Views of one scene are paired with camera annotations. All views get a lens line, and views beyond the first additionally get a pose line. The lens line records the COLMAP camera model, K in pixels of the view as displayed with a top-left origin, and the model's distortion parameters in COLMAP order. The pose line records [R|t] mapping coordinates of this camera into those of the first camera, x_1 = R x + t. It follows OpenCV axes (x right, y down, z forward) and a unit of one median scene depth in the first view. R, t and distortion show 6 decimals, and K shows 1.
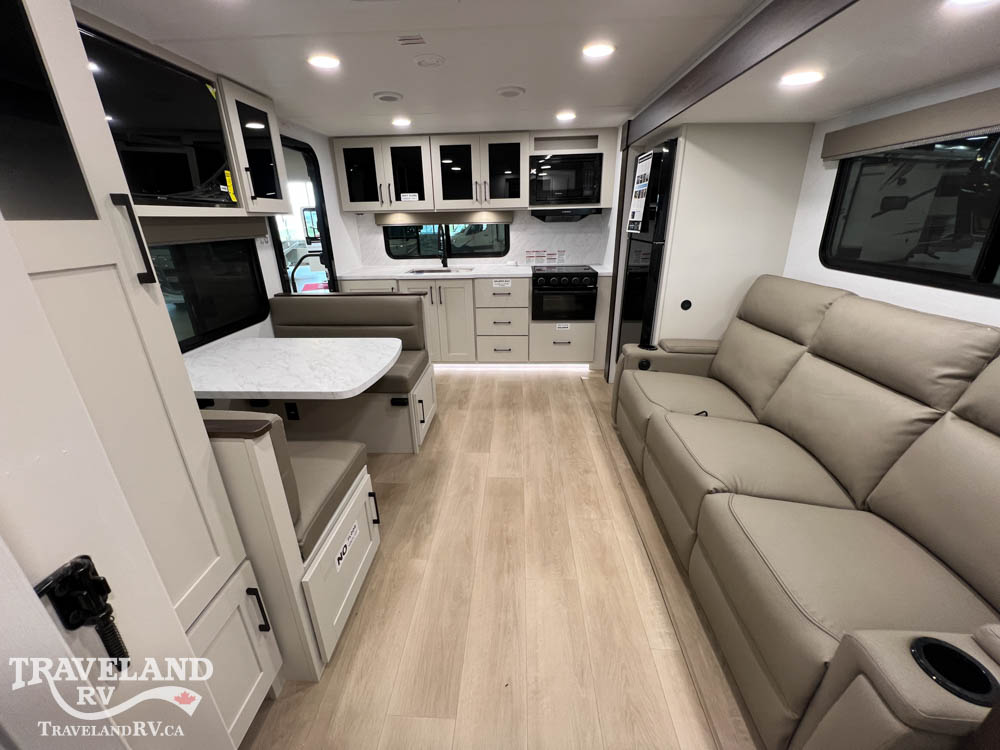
lens RADIAL K [[399.7, 0, 497.8], [0, 399.7, 372.4], [0, 0, 1]] dist [-0.001720, -0.000216]
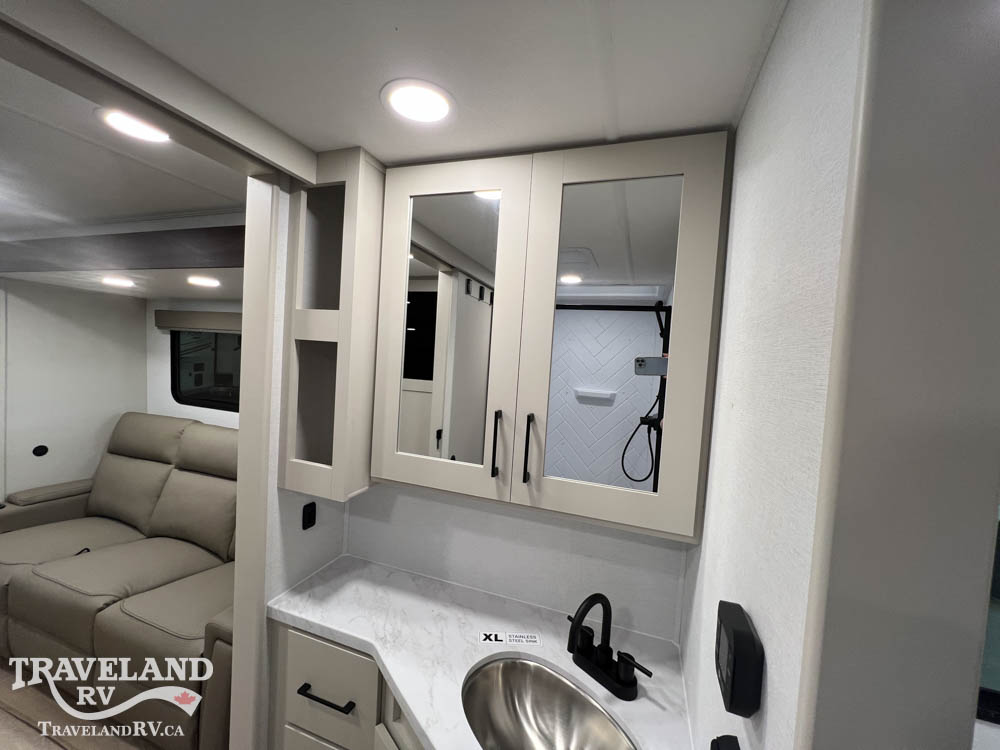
lens RADIAL K [[396.7, 0, 500.1], [0, 396.7, 373.2], [0, 0, 1]] dist [-0.001251, -0.000255]
pose [[0.275353, -0.014642, 0.961232, -0.131402], [0.289400, 0.954764, -0.068357, 0.036255], [-0.916749, 0.297003, 0.267135, -0.312703]]
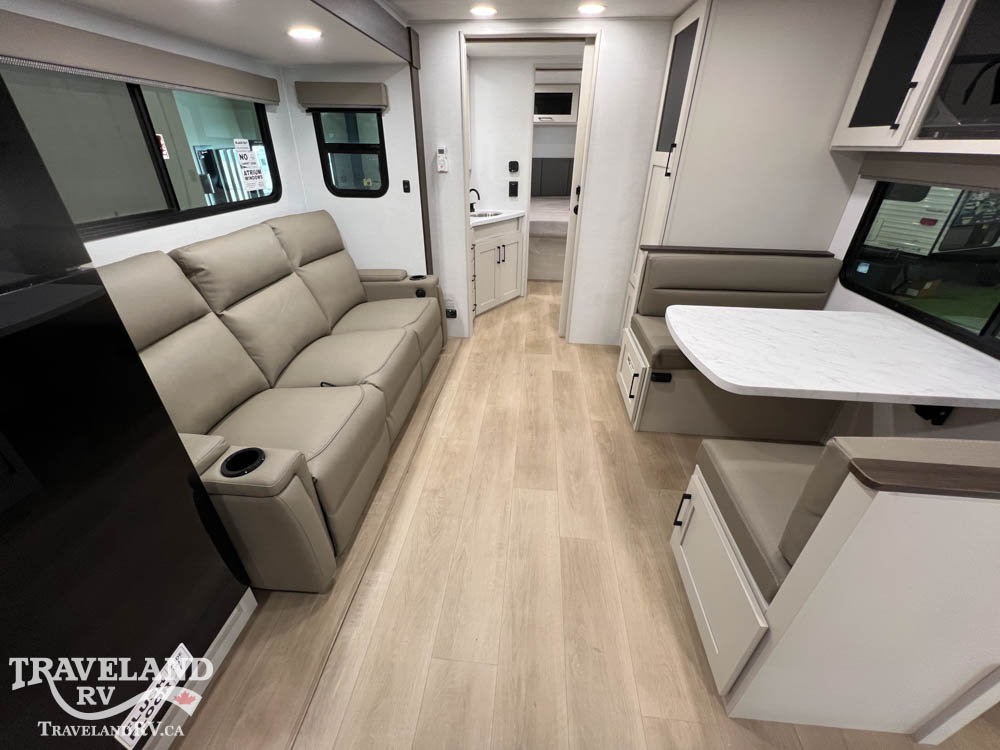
lens RADIAL K [[399.7, 0, 497.8], [0, 399.7, 372.4], [0, 0, 1]] dist [-0.001720, -0.000216]
pose [[-0.998962, -0.013991, 0.043351, 0.058931], [0.024929, 0.628607, 0.777324, -0.501703], [-0.038126, 0.777598, -0.627605, 1.239313]]
